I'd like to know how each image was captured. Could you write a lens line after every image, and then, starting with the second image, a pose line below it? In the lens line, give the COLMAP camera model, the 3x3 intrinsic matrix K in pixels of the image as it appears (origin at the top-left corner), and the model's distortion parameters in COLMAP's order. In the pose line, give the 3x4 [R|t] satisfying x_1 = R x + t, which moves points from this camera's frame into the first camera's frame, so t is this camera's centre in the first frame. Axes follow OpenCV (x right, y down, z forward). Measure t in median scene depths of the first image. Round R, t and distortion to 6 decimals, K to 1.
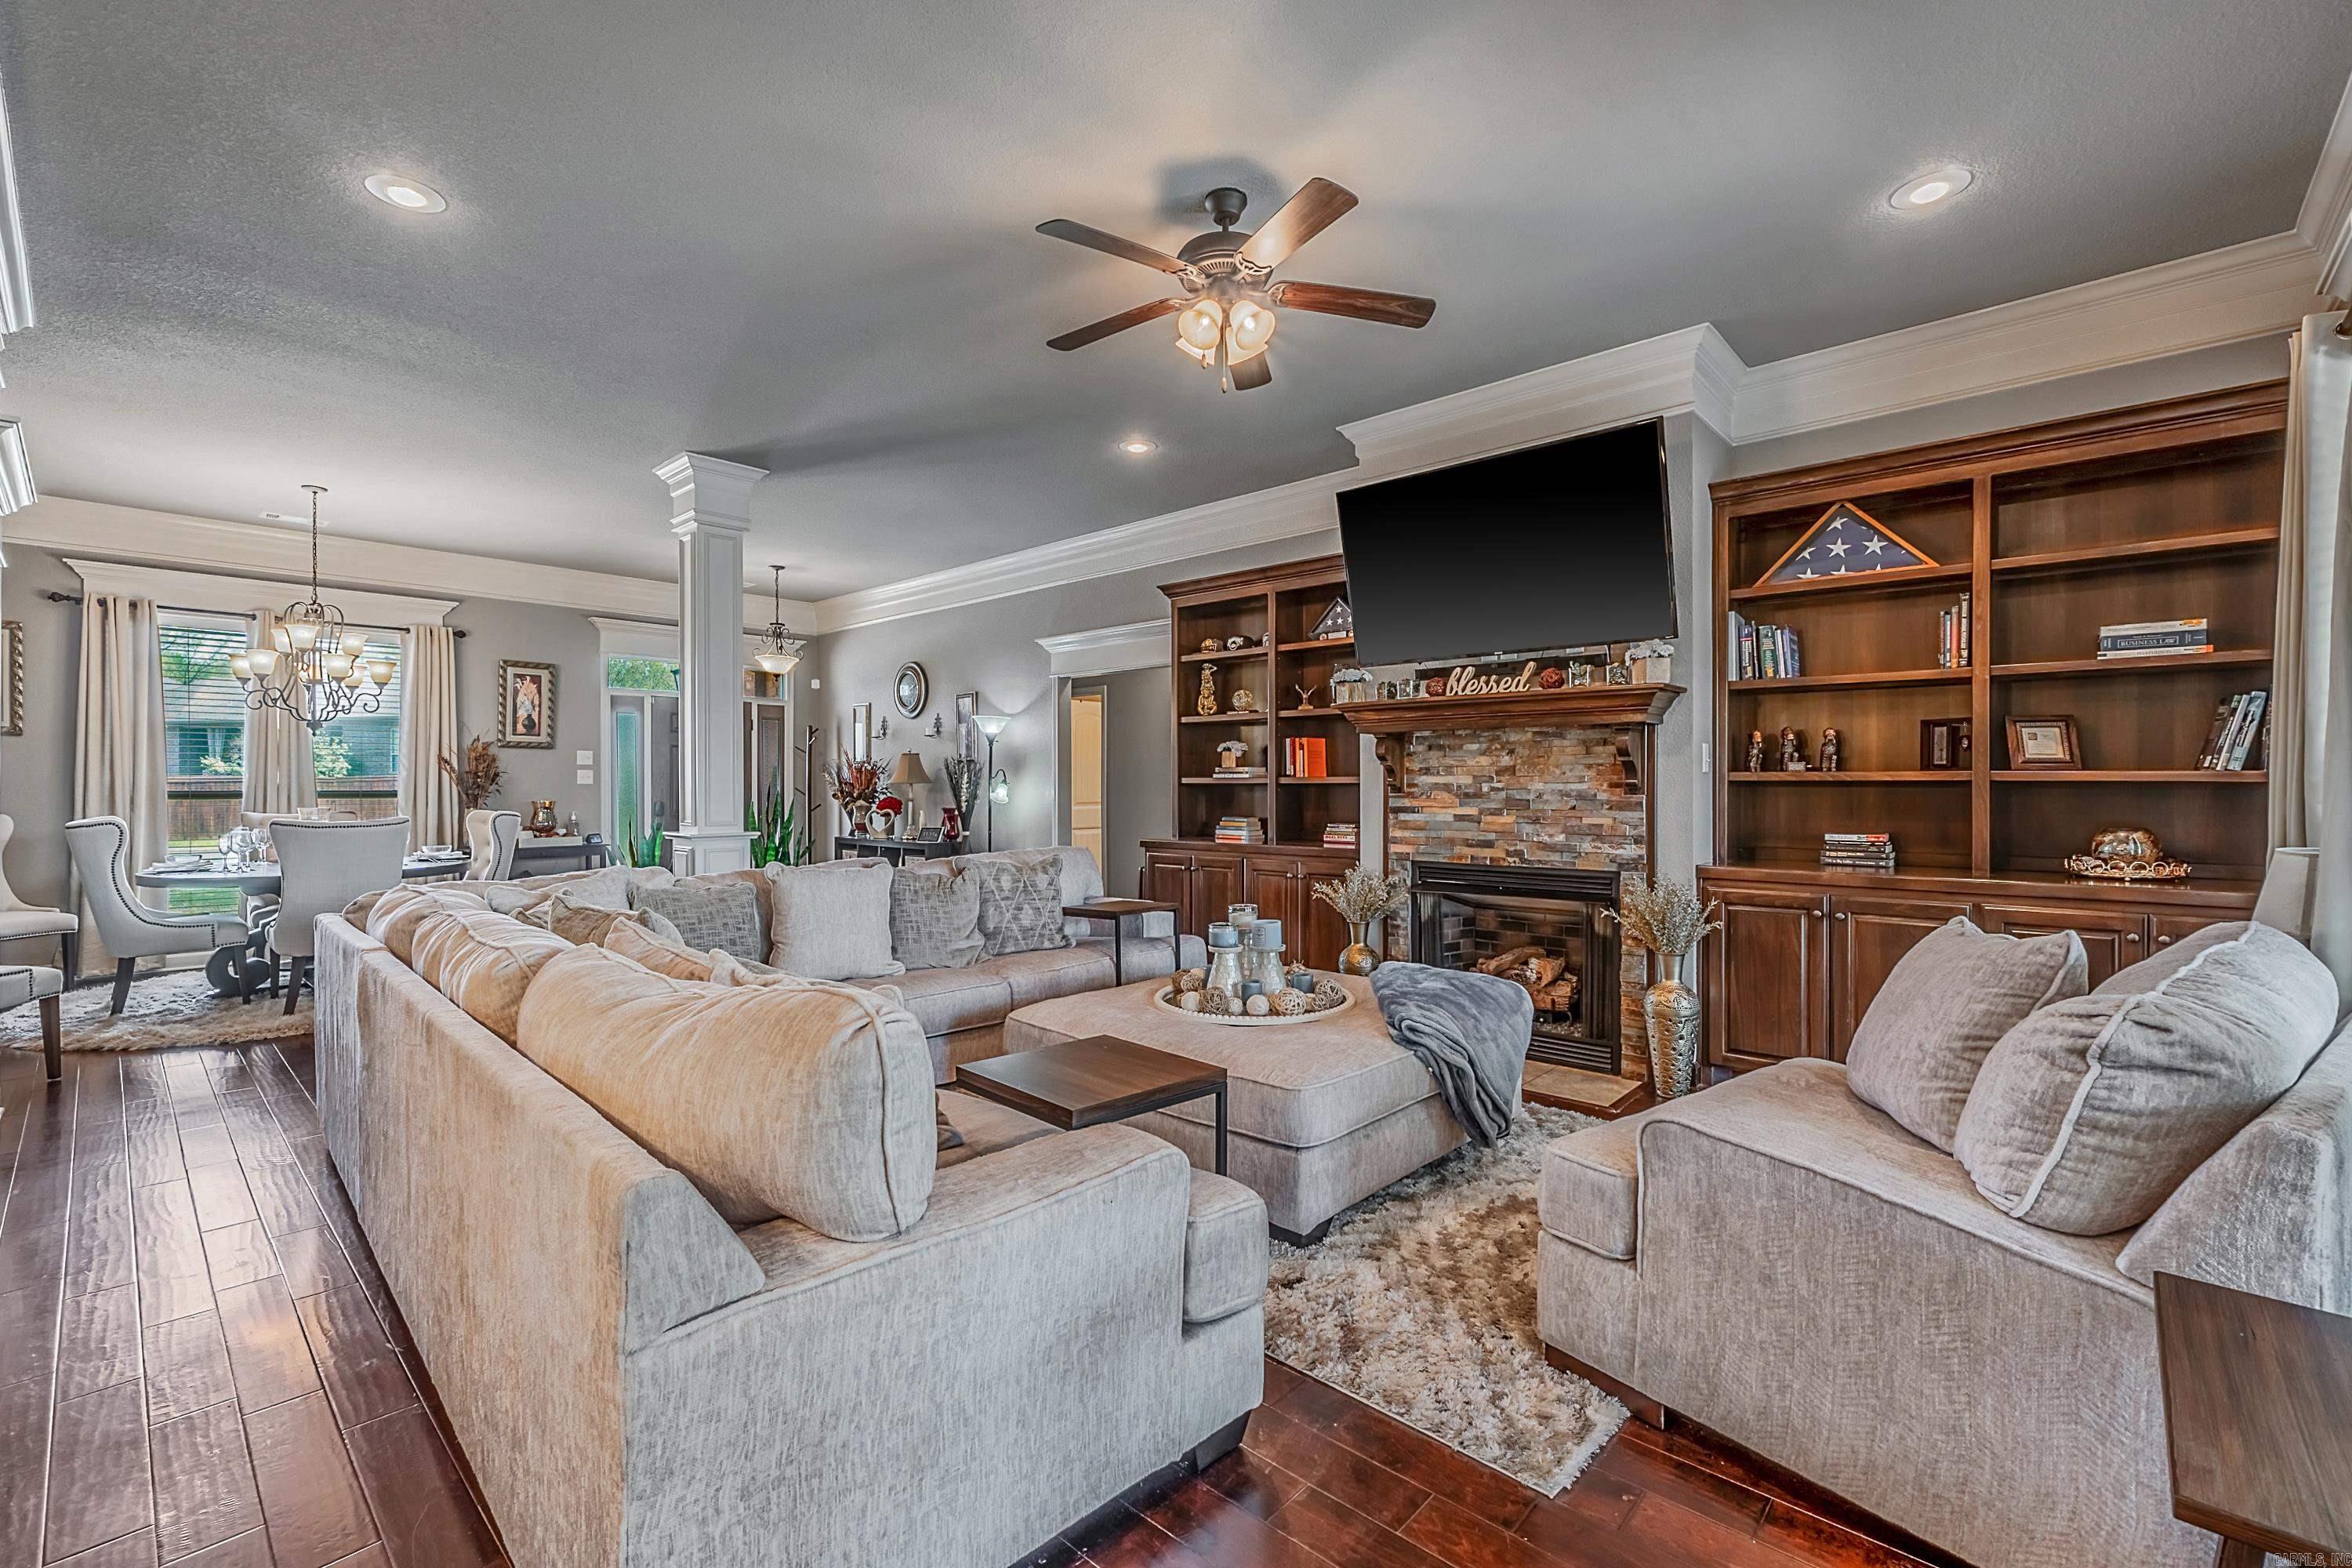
lens RADIAL K [[1000.0, 0, 1168.8], [0, 1000.0, 786.7], [0, 0, 1]] dist [-0.003757, -0.002072]
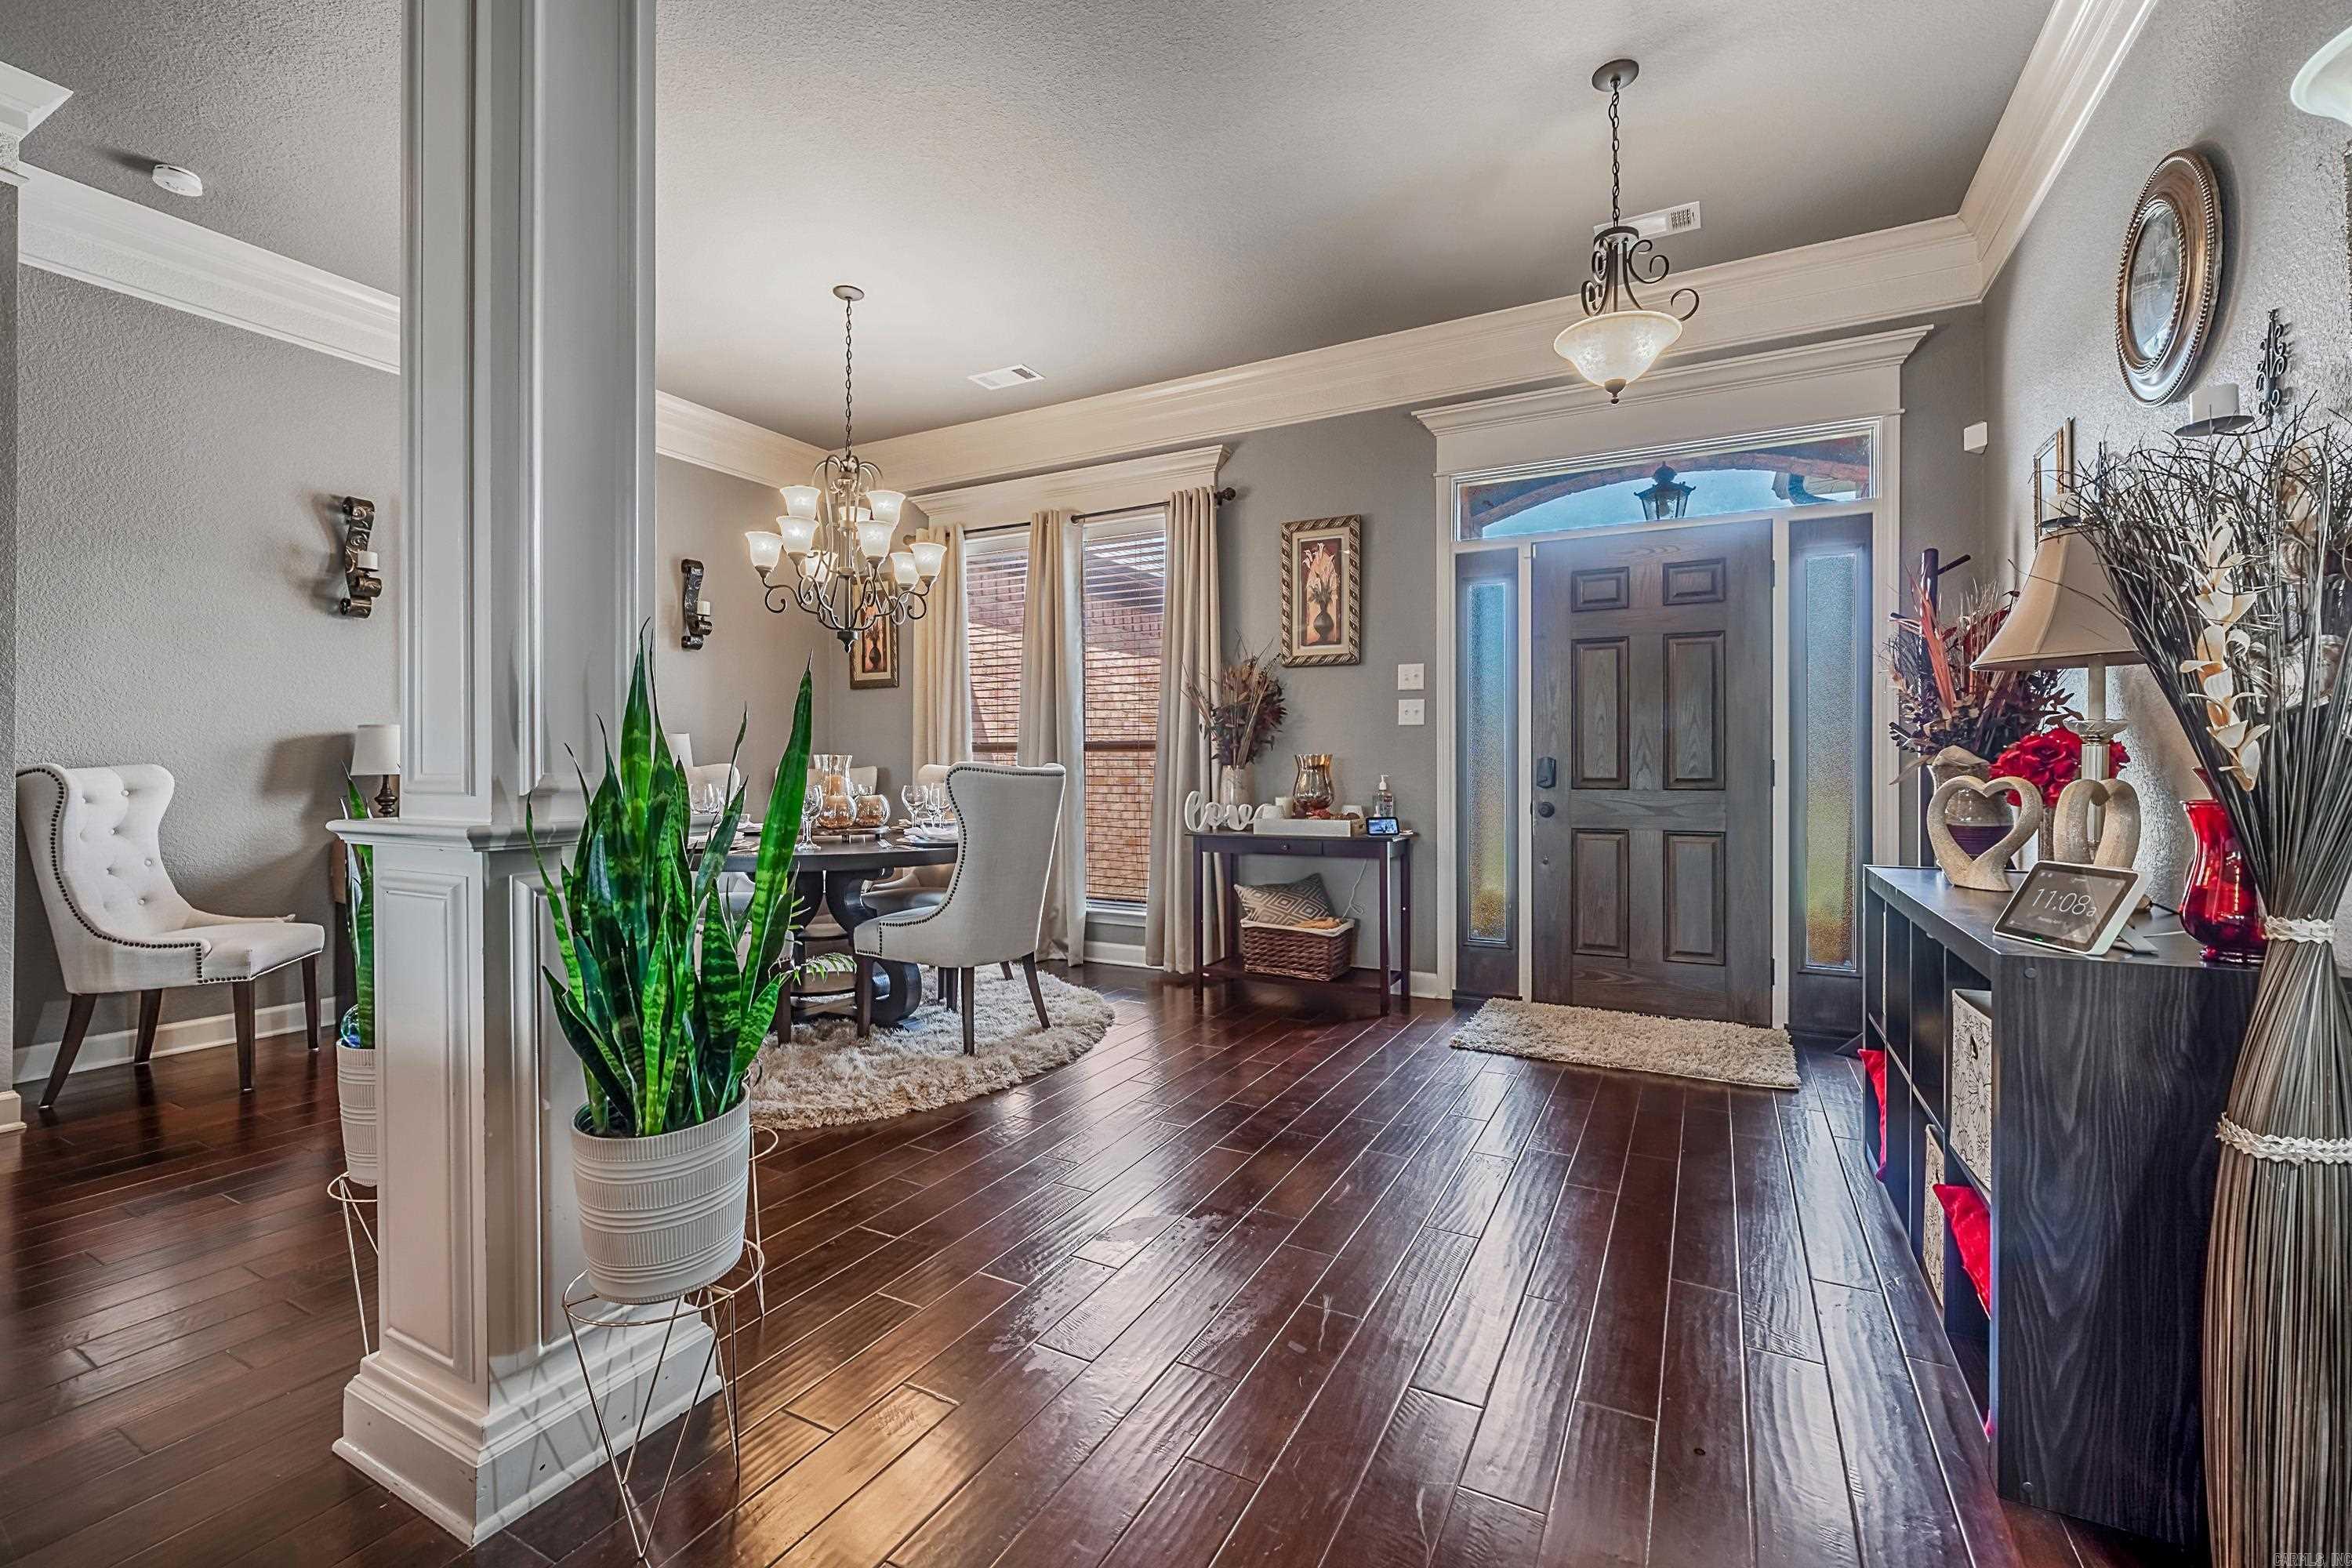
lens RADIAL K [[1000.0, 0, 1154.5], [0, 1000.0, 774.0], [0, 0, 1]] dist [-0.003757, -0.002072]
pose [[0.250264, 0.007715, -0.968147, -0.123295], [-0.000691, 0.999969, 0.007790, 0.026849], [0.968177, -0.001281, 0.250261, 0.983344]]
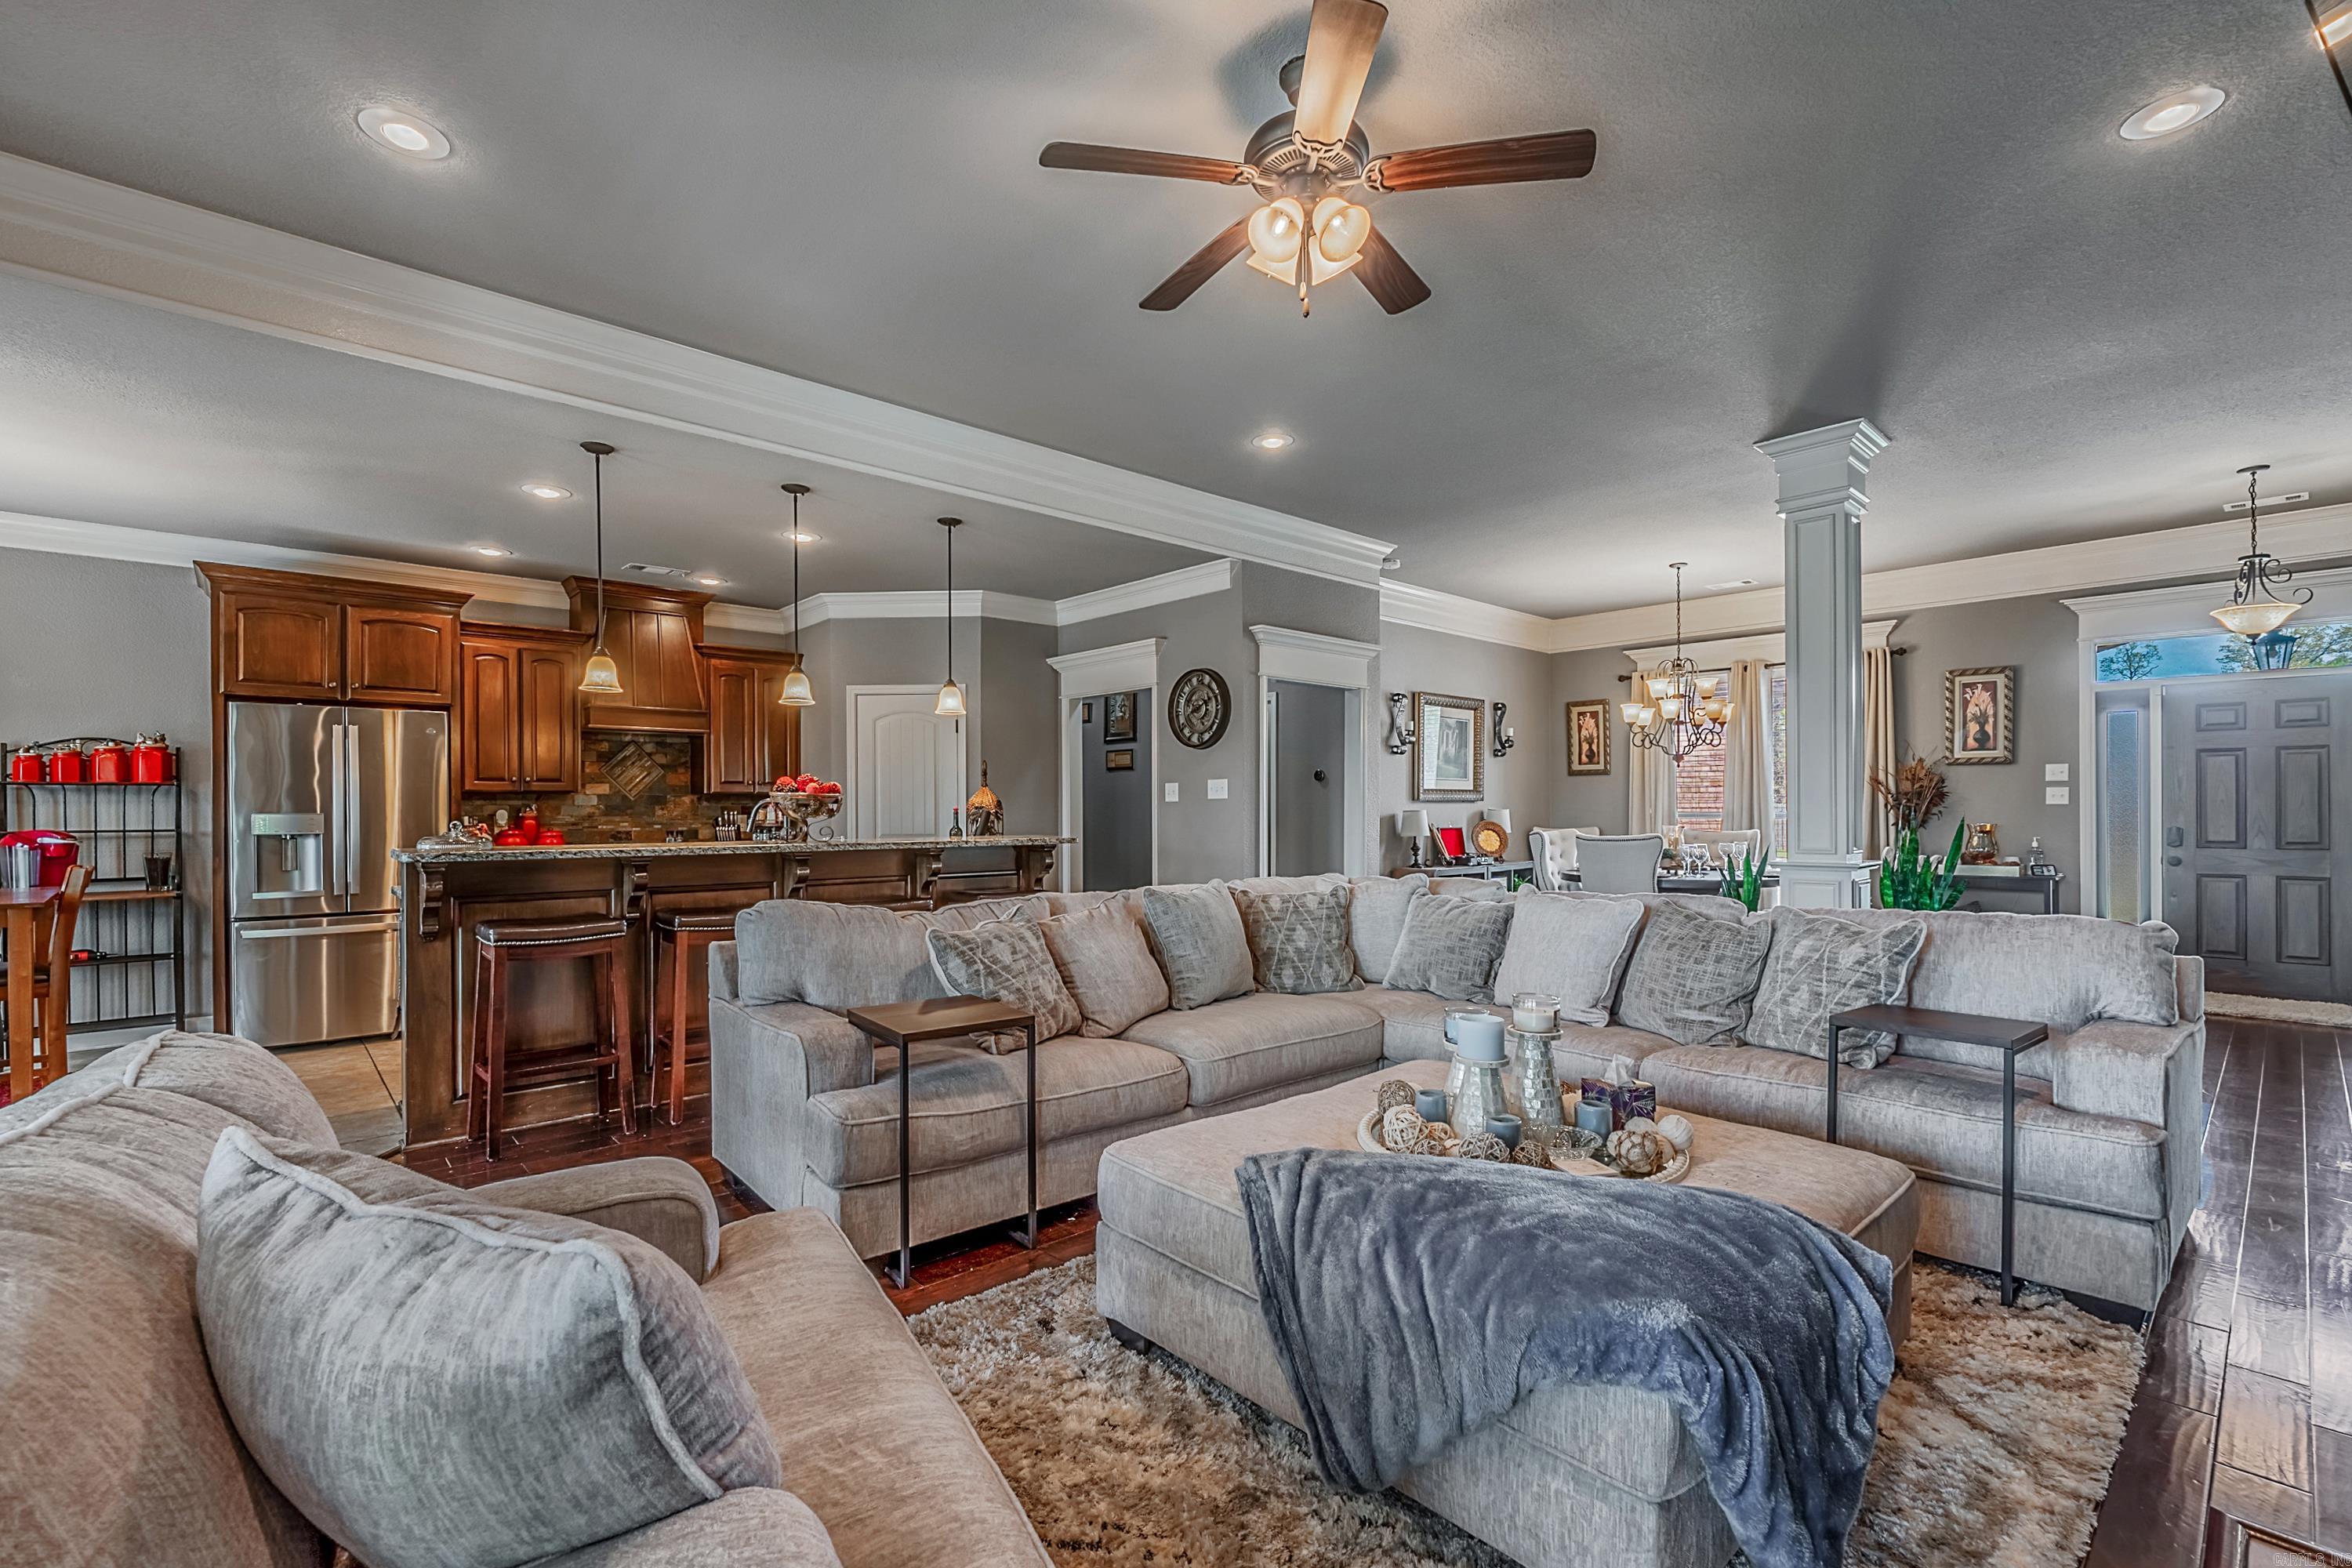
lens RADIAL K [[1000.0, 0, 1166.8], [0, 1000.0, 814.5], [0, 0, 1]] dist [-0.003757, -0.002072]
pose [[-0.088685, 0.006416, -0.996039, 0.406620], [0.002521, 0.999977, 0.006217, -0.001708], [0.996057, -0.001960, -0.088699, 0.458627]]
